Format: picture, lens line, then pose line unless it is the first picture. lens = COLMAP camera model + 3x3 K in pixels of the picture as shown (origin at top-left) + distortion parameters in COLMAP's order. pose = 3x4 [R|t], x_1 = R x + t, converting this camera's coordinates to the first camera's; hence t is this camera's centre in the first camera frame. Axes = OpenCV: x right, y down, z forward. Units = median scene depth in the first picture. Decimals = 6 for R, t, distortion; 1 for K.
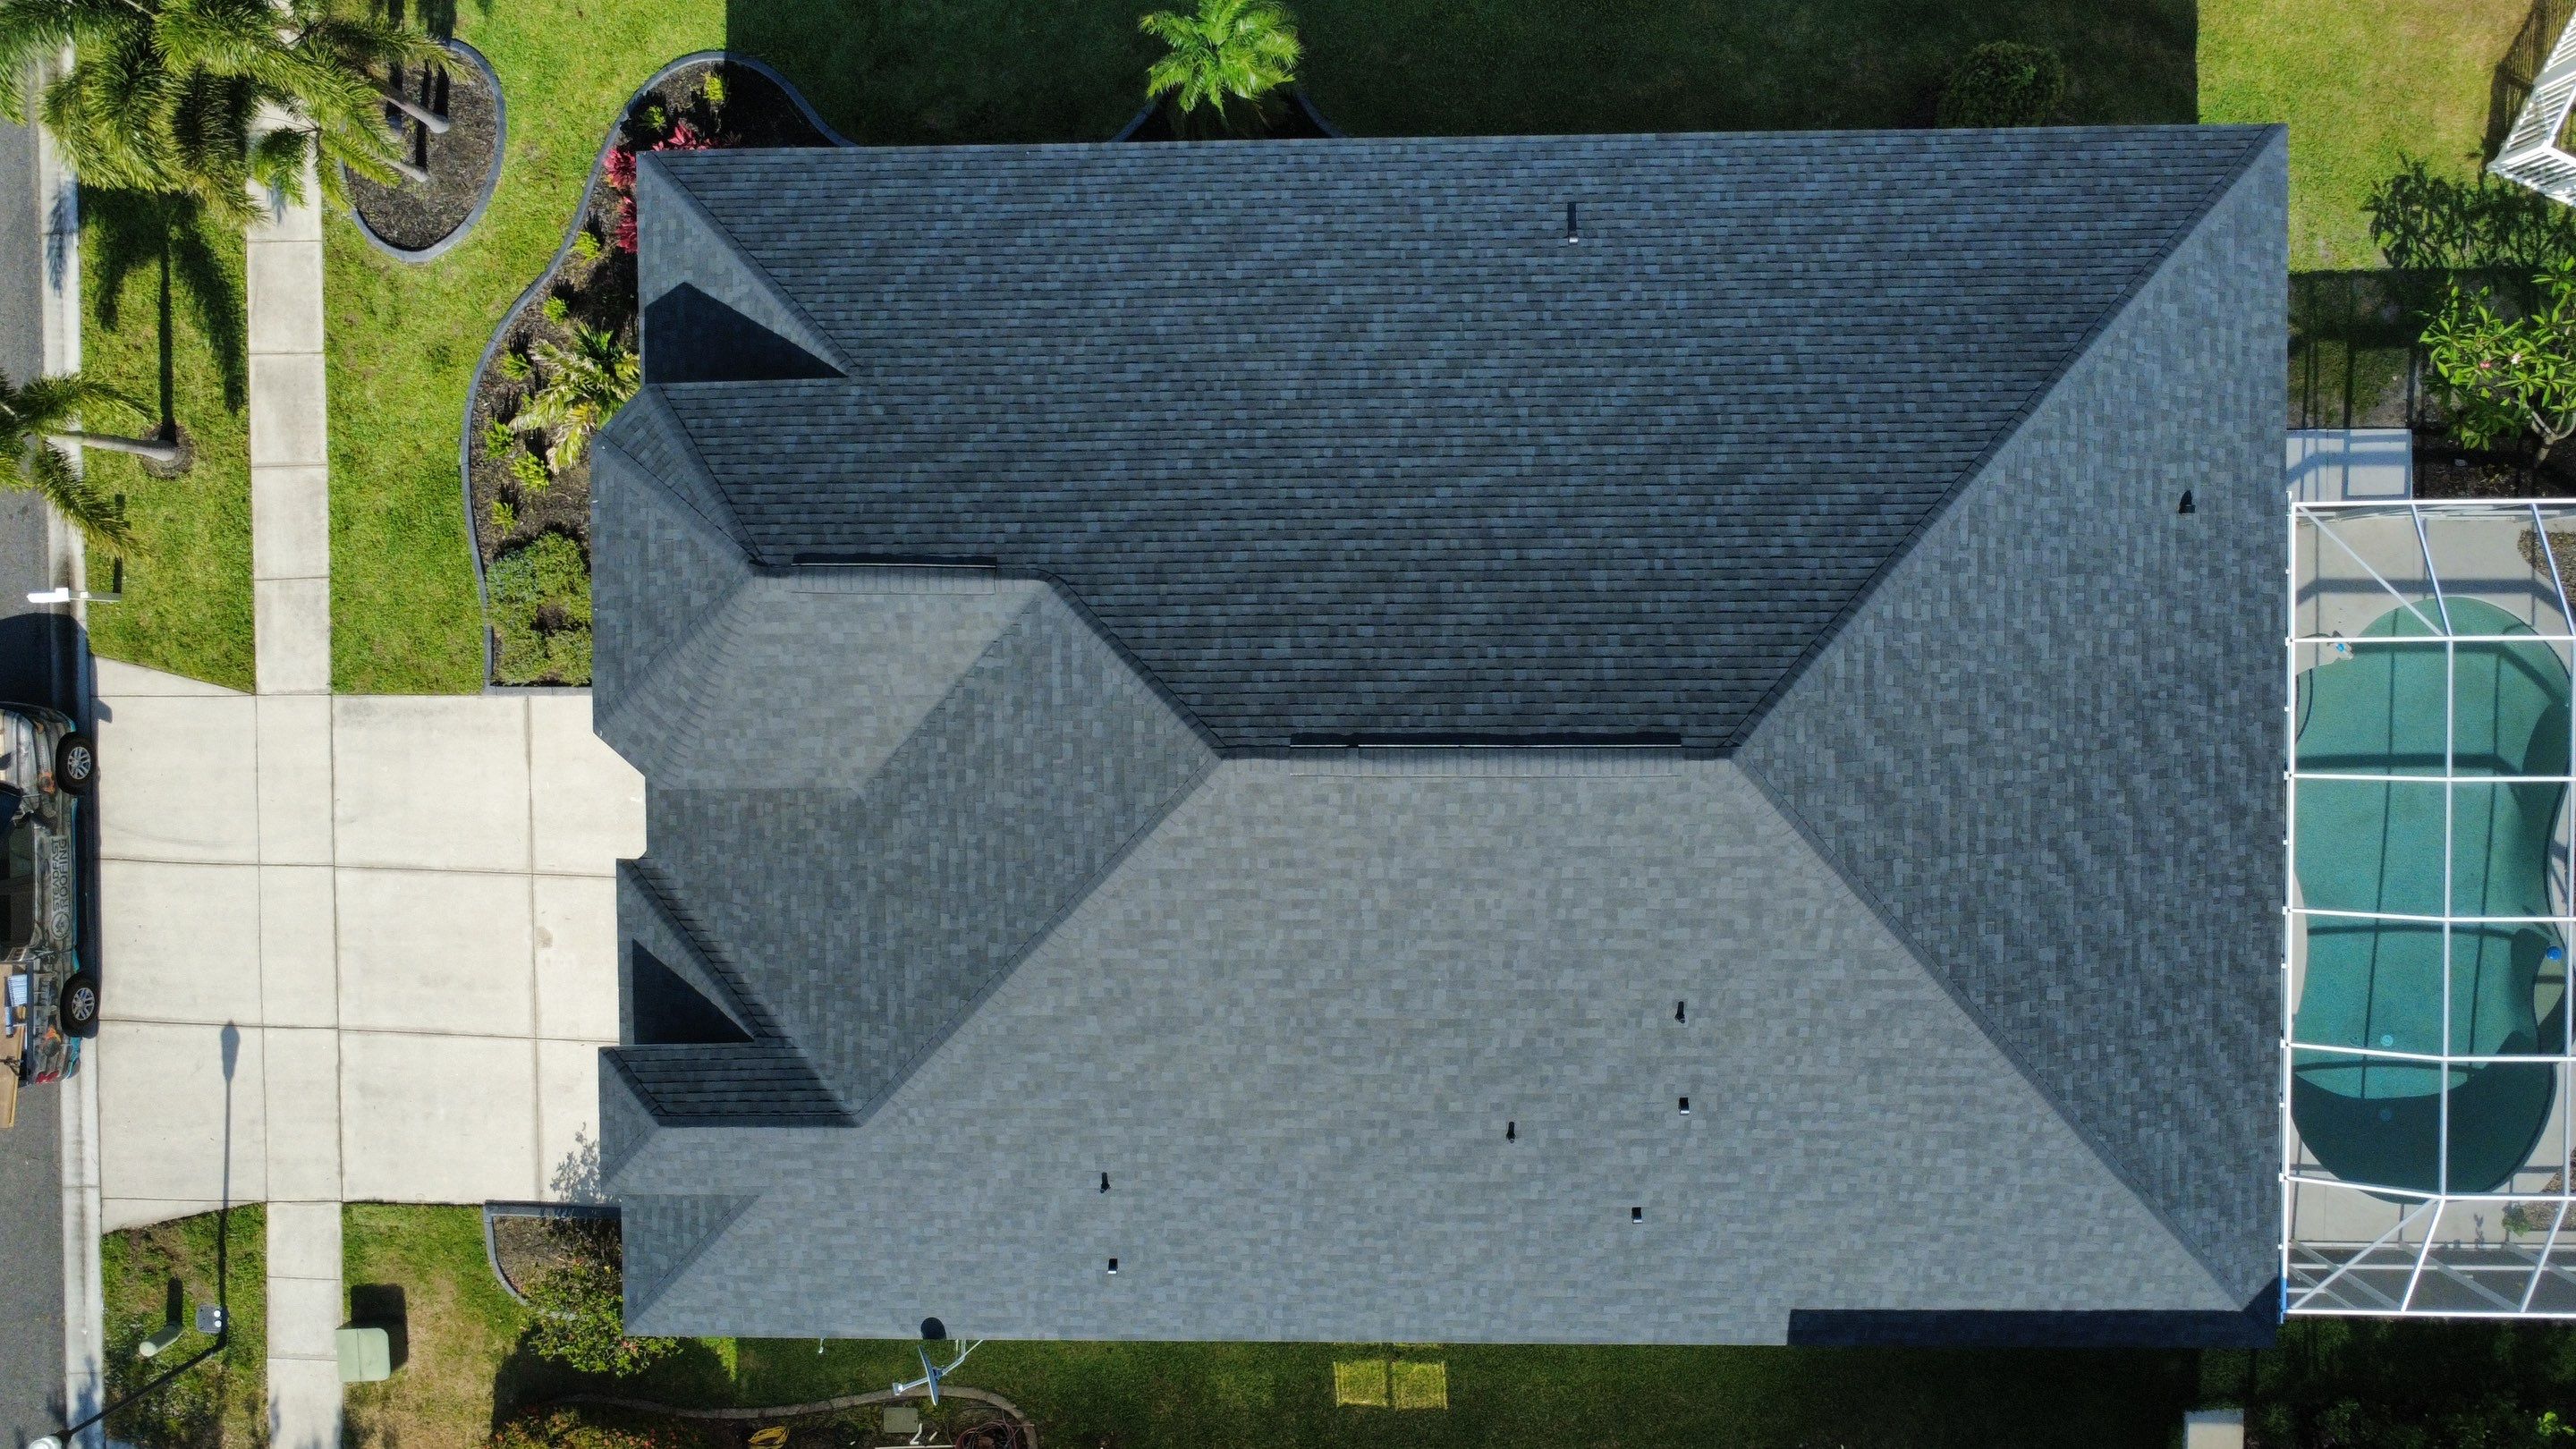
lens RADIAL K [[1870.7, 0, 1282.0], [0, 1870.7, 718.9], [0, 0, 1]] dist [-0.003747, 0.006541]
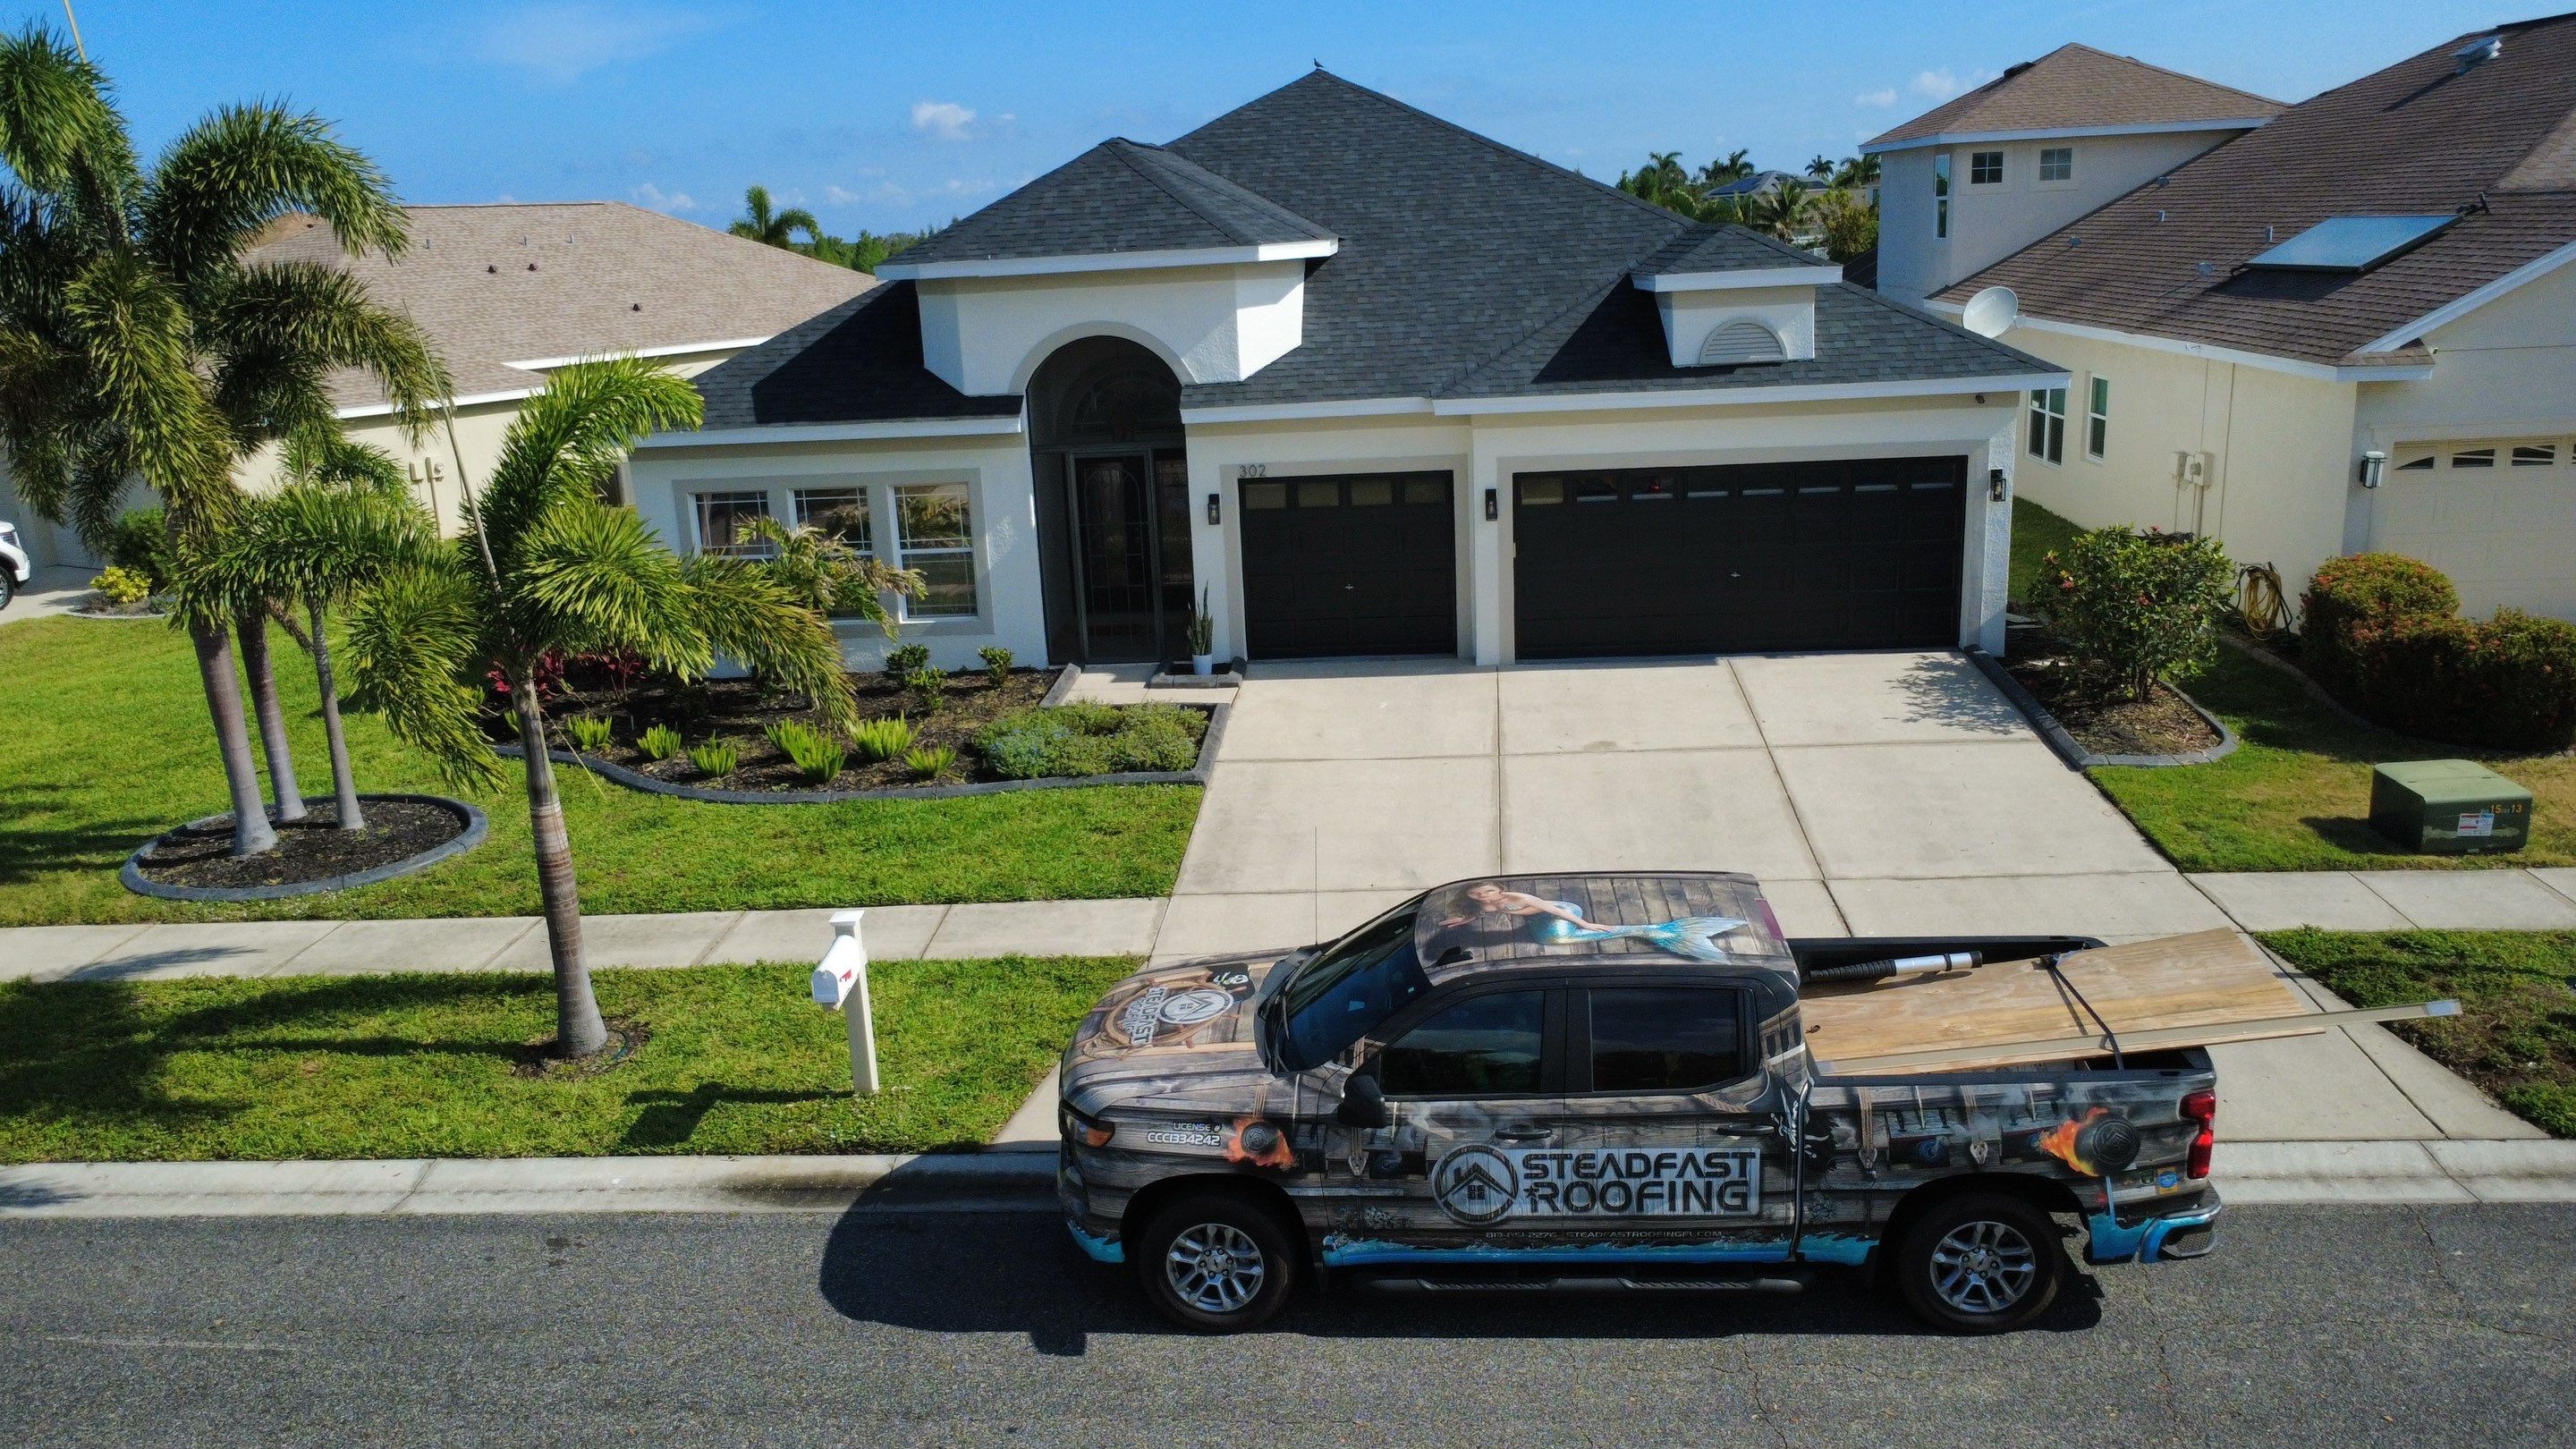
lens RADIAL K [[1870.7, 0, 1287.3], [0, 1870.7, 725.2], [0, 0, 1]] dist [-0.003747, 0.006541]
pose [[0.079721, -0.224851, 0.971126, -1.202608], [0.994101, -0.053933, -0.094095, 0.085365], [0.073533, 0.972899, 0.219225, 1.007579]]
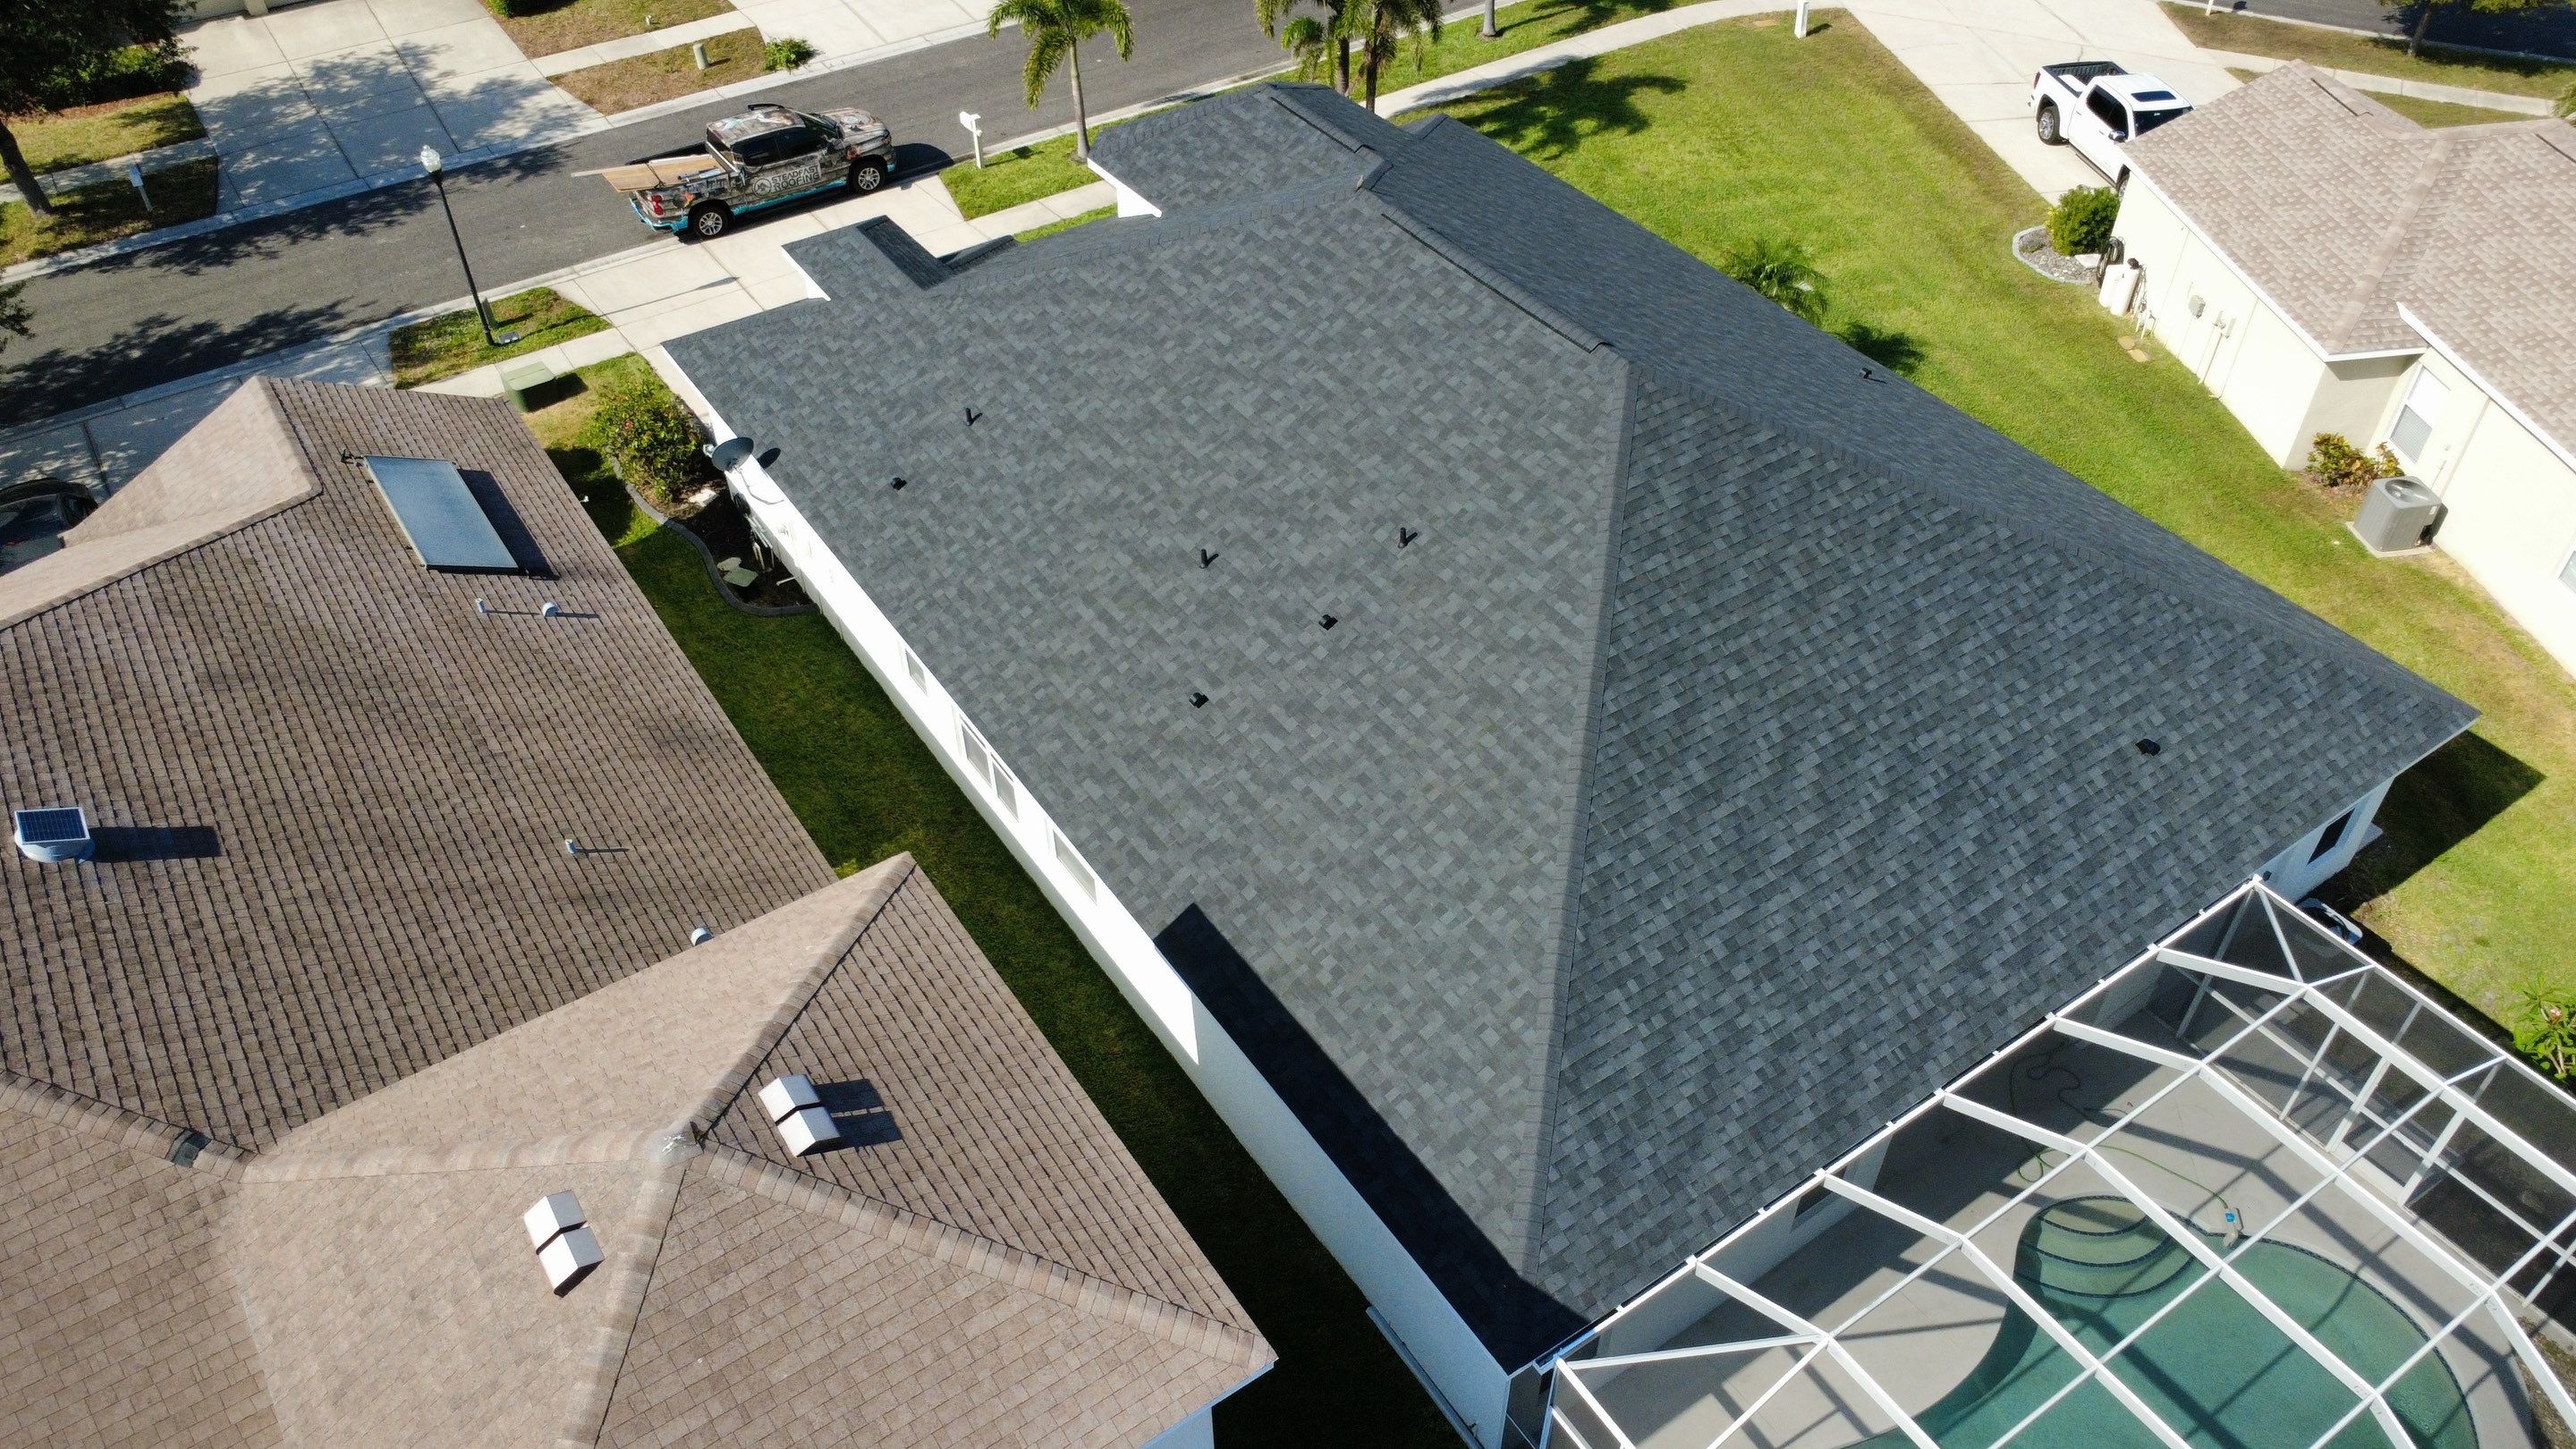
lens RADIAL K [[1870.7, 0, 1280.7], [0, 1870.7, 719.5], [0, 0, 1]] dist [-0.003747, 0.006541]
pose [[0.555673, 0.585336, -0.590432, 0.775602], [-0.830629, 0.360260, -0.424579, 0.634564], [-0.035813, 0.726357, 0.686384, 0.349427]]
